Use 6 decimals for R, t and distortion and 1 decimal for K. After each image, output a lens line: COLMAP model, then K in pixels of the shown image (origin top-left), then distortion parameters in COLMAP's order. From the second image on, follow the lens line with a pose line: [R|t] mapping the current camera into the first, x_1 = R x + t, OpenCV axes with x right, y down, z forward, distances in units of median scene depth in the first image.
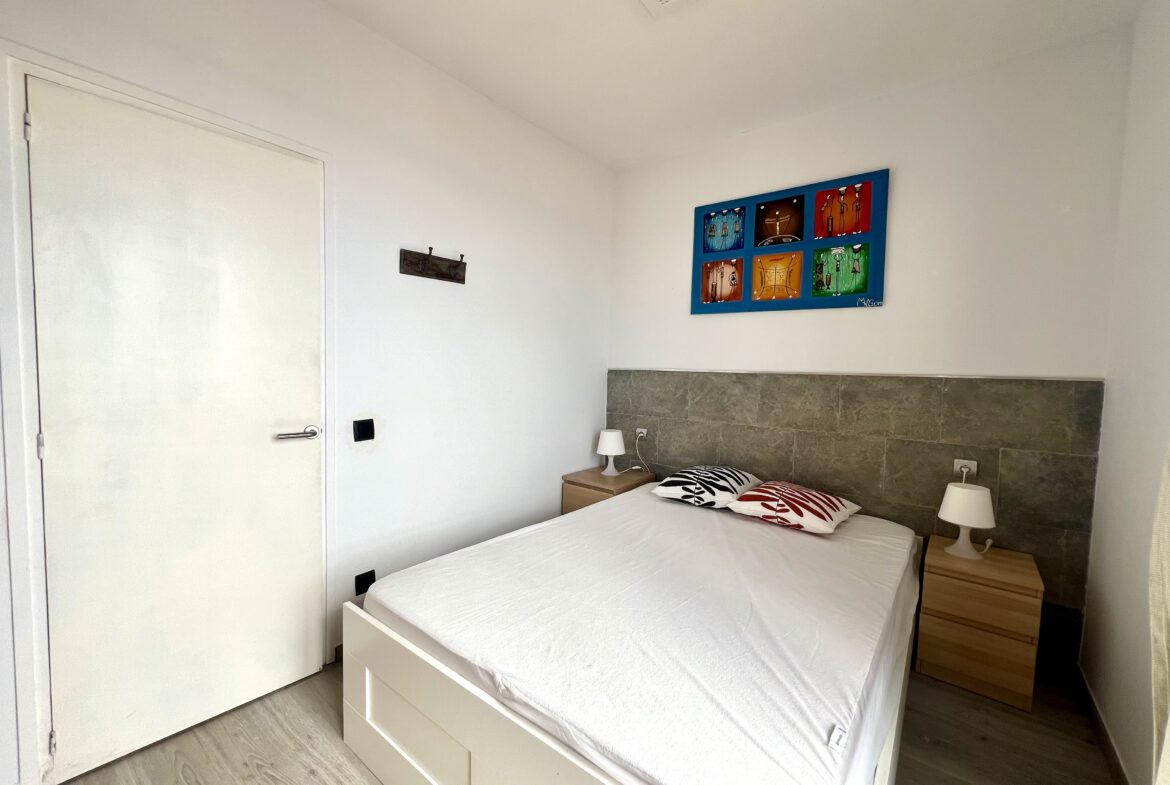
lens RADIAL K [[469.2, 0, 583.7], [0, 469.2, 392.1], [0, 0, 1]] dist [0.000238, 0.000620]
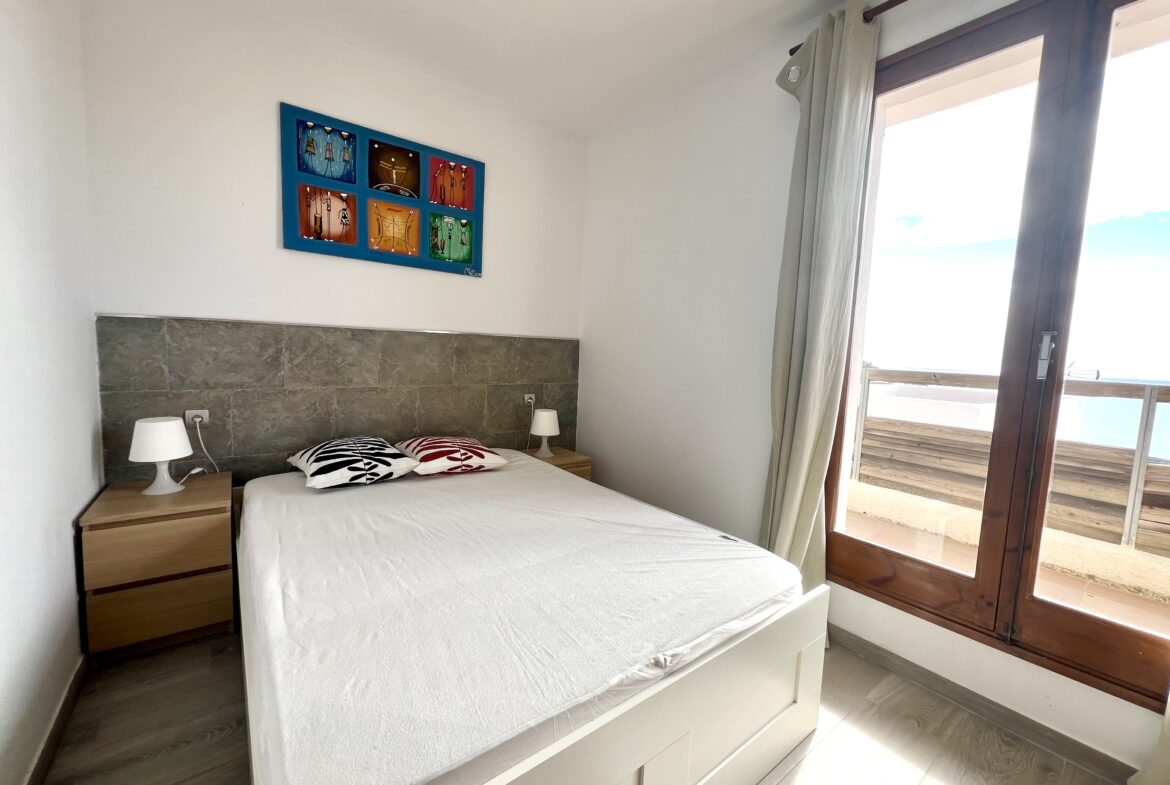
lens RADIAL K [[469.2, 0, 583.7], [0, 469.2, 392.1], [0, 0, 1]] dist [0.000238, 0.000620]
pose [[0.248792, -0.102117, 0.963159, -0.438149], [0.016294, 0.994727, 0.101255, -0.005033], [-0.968420, -0.009498, 0.249144, 0.377267]]
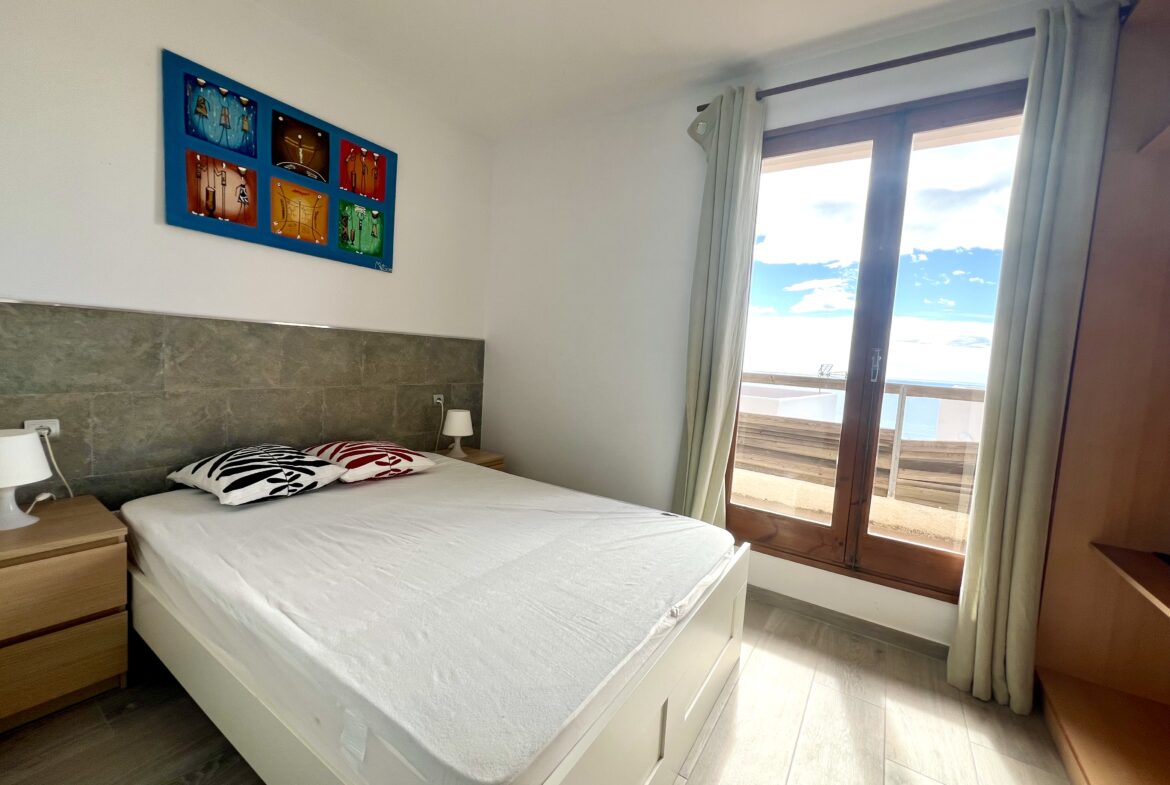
lens RADIAL K [[469.2, 0, 583.7], [0, 469.2, 392.1], [0, 0, 1]] dist [0.000238, 0.000620]
pose [[-0.082736, -0.106804, 0.990832, -0.511658], [-0.011461, 0.994277, 0.106218, -0.015699], [-0.996506, -0.002568, -0.083487, 0.539910]]
